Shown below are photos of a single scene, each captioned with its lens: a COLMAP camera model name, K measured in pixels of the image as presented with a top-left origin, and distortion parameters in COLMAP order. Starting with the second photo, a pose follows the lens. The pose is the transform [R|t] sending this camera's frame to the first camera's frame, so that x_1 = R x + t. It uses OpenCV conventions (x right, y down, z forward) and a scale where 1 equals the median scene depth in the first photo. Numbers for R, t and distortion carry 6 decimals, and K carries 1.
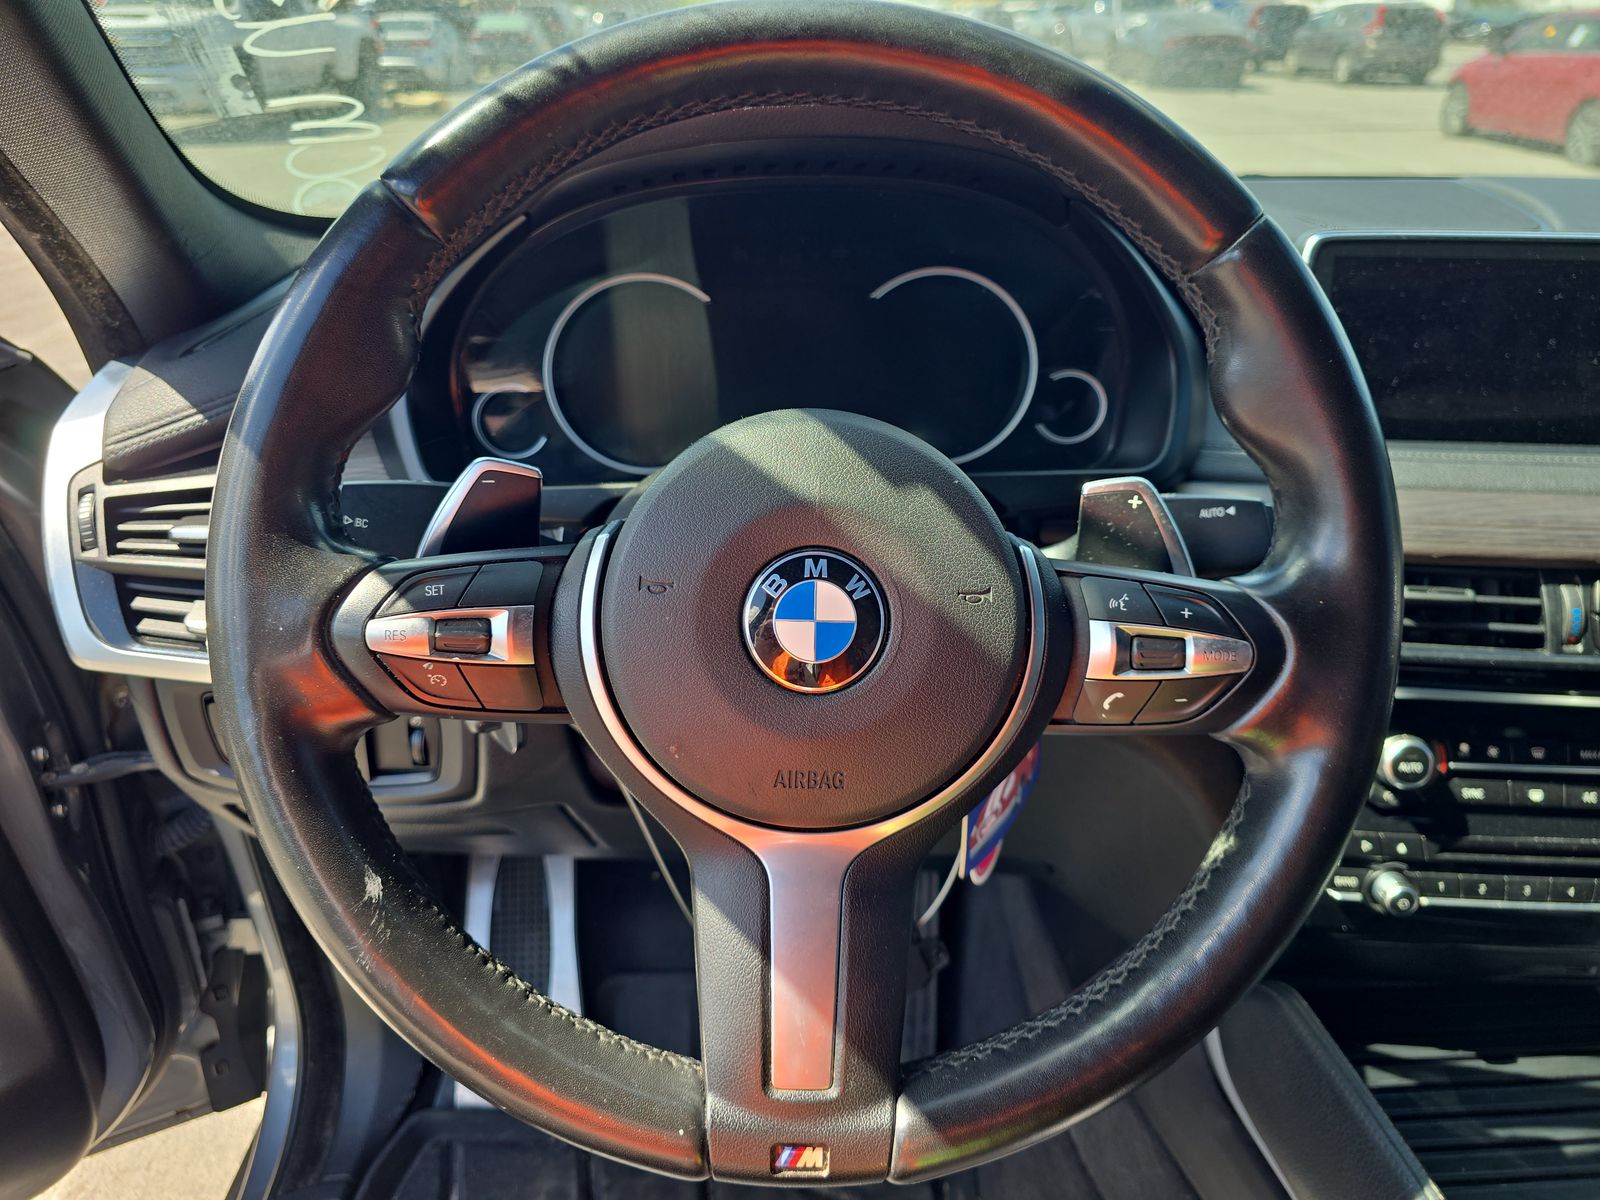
lens RADIAL K [[1079.1, 0, 784.9], [0, 1079.1, 608.3], [0, 0, 1]] dist [0.029387, -0.027393]
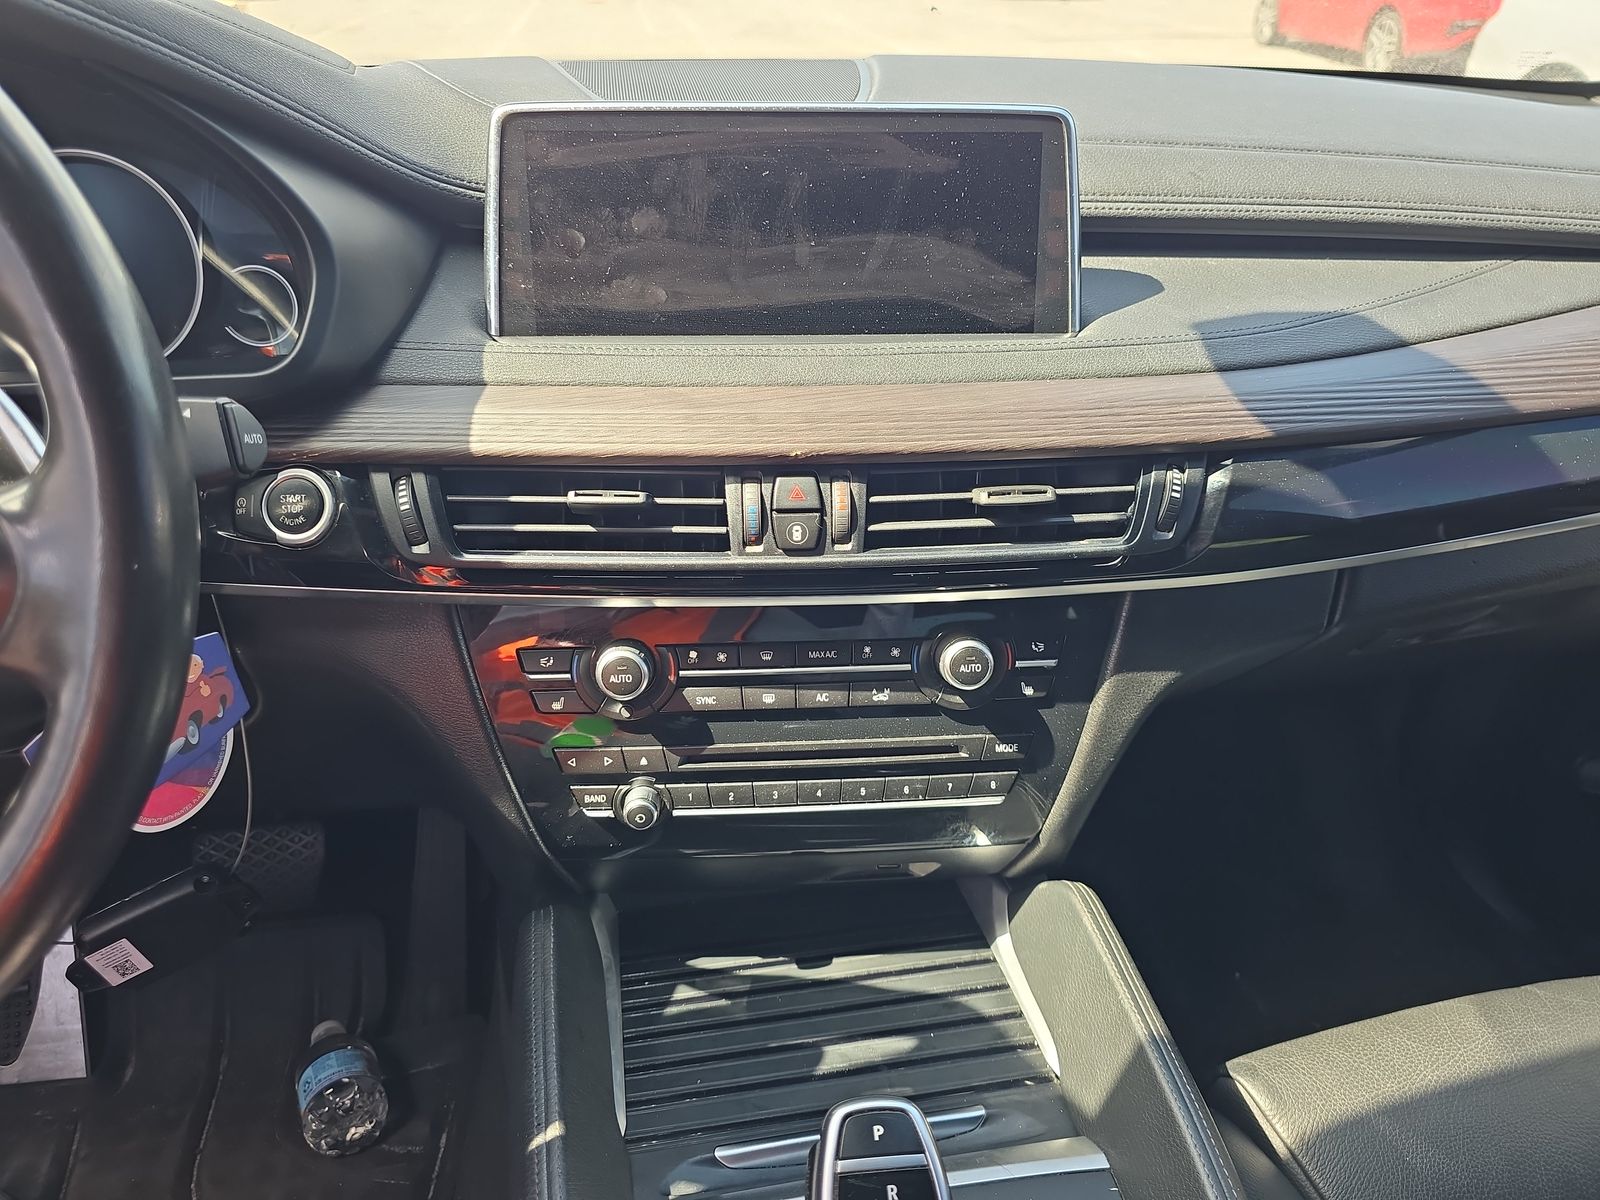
lens RADIAL K [[1079.1, 0, 797.8], [0, 1079.1, 598.7], [0, 0, 1]] dist [0.029387, -0.027393]
pose [[0.993391, -0.043624, 0.106163, 0.597265], [0.036760, 0.997157, 0.065775, 0.017656], [-0.108730, -0.061438, 0.992171, 0.040051]]
